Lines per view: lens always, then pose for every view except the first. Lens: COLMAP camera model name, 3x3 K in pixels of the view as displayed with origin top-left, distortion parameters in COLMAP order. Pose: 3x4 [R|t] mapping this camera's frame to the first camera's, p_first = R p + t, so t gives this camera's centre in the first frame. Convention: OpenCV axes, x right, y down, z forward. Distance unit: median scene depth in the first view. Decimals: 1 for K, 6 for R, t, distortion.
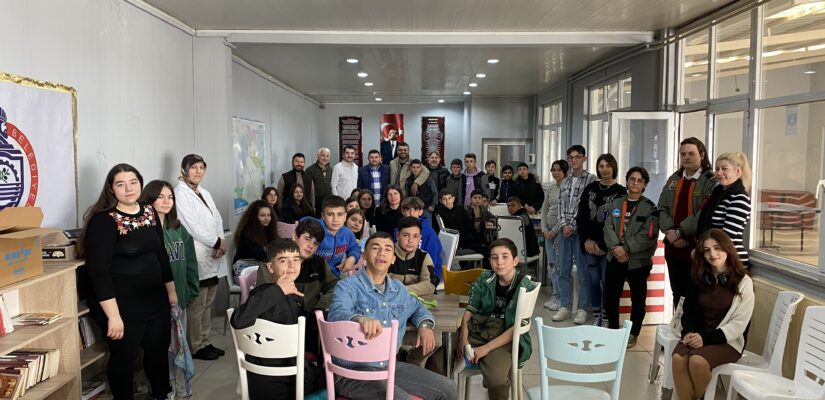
lens RADIAL K [[612.2, 0, 409.8], [0, 612.2, 199.7], [0, 0, 1]] dist [0.020622, -0.029227]
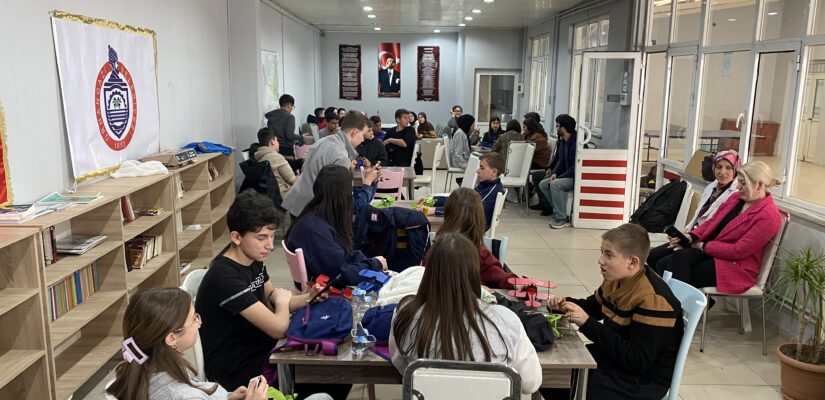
lens RADIAL K [[612.2, 0, 410.3], [0, 612.2, 204.7], [0, 0, 1]] dist [0.020622, -0.029227]
pose [[0.999706, 0.008327, 0.022770, -0.018628], [-0.011179, 0.991696, 0.128119, 0.000303], [-0.021514, -0.128336, 0.991497, -0.098178]]
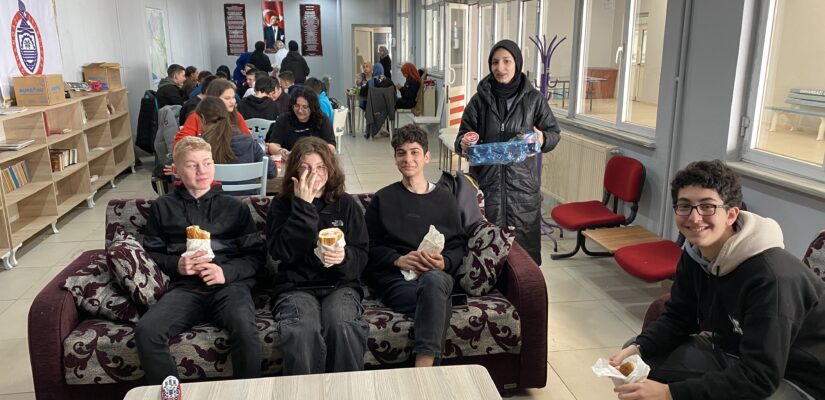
lens RADIAL K [[612.2, 0, 415.5], [0, 612.2, 200.9], [0, 0, 1]] dist [0.020622, -0.029227]
pose [[0.982982, -0.050958, 0.176492, 0.014645], [0.018713, 0.983534, 0.179752, 0.027708], [-0.182745, -0.173390, 0.967750, -0.248218]]
